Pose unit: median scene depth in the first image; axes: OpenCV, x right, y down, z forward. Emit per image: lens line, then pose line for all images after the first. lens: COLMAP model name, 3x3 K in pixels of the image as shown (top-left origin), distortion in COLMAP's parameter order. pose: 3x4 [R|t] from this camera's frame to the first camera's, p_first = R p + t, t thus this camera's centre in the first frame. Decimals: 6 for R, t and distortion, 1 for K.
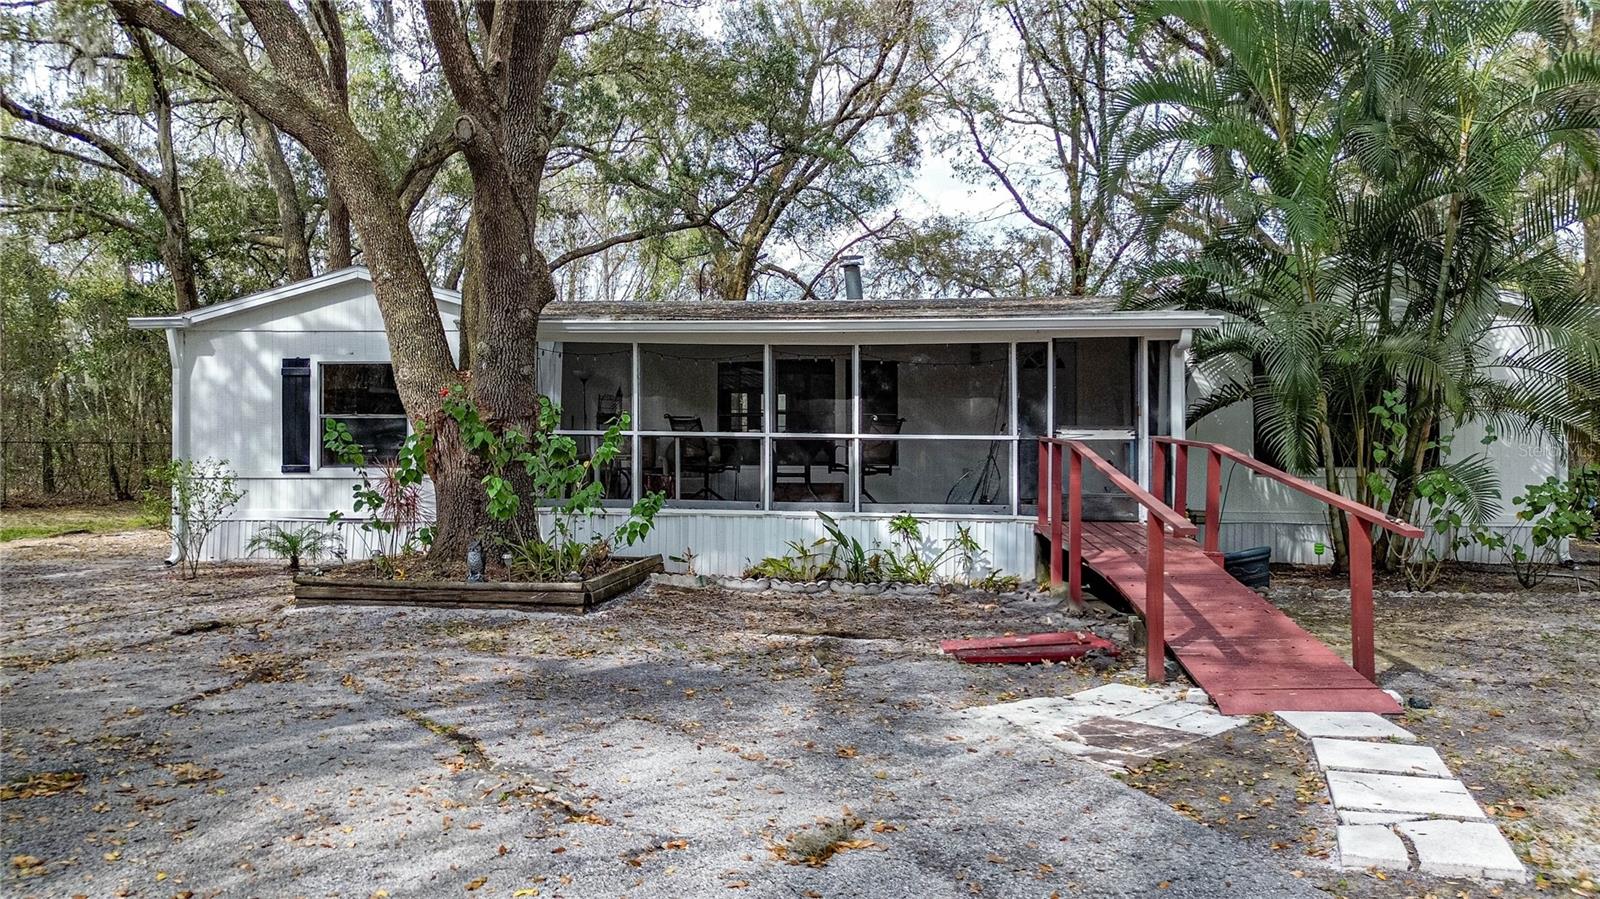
lens RADIAL K [[1160.0, 0, 811.6], [0, 1160.0, 450.1], [0, 0, 1]] dist [0.092782, -0.077985]
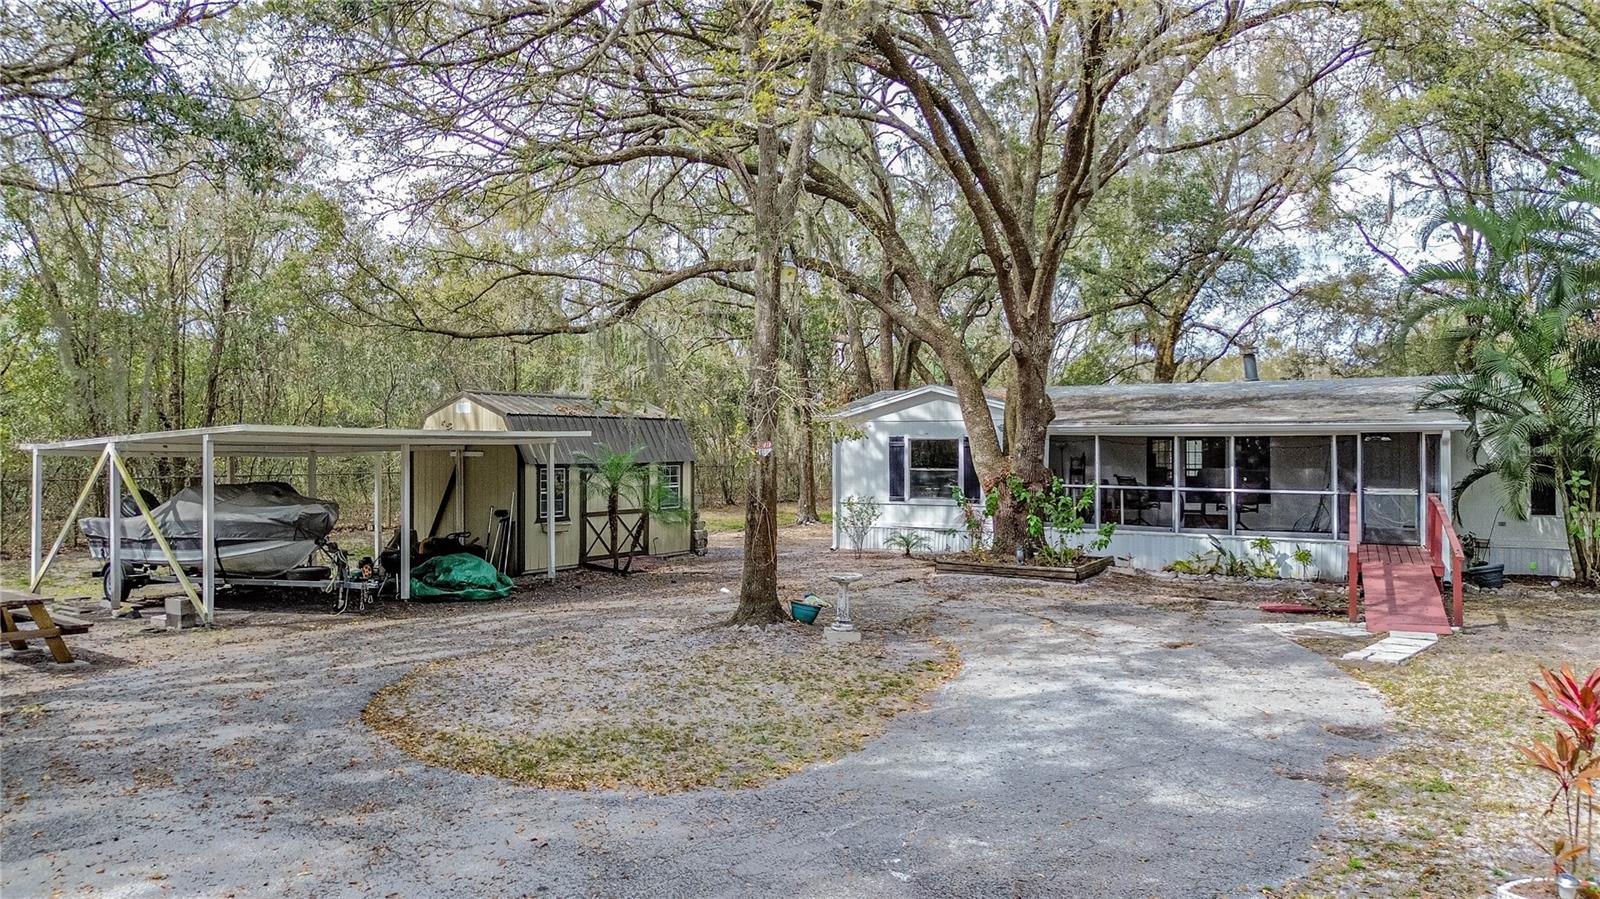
lens RADIAL K [[1007.3, 0, 794.6], [0, 1007.3, 452.1], [0, 0, 1]] dist [-0.000066, -0.001895]
pose [[0.912656, -0.004963, -0.408699, 0.057887], [0.000880, 0.999948, -0.010177, -0.054774], [0.408729, 0.008929, 0.912612, -0.619545]]
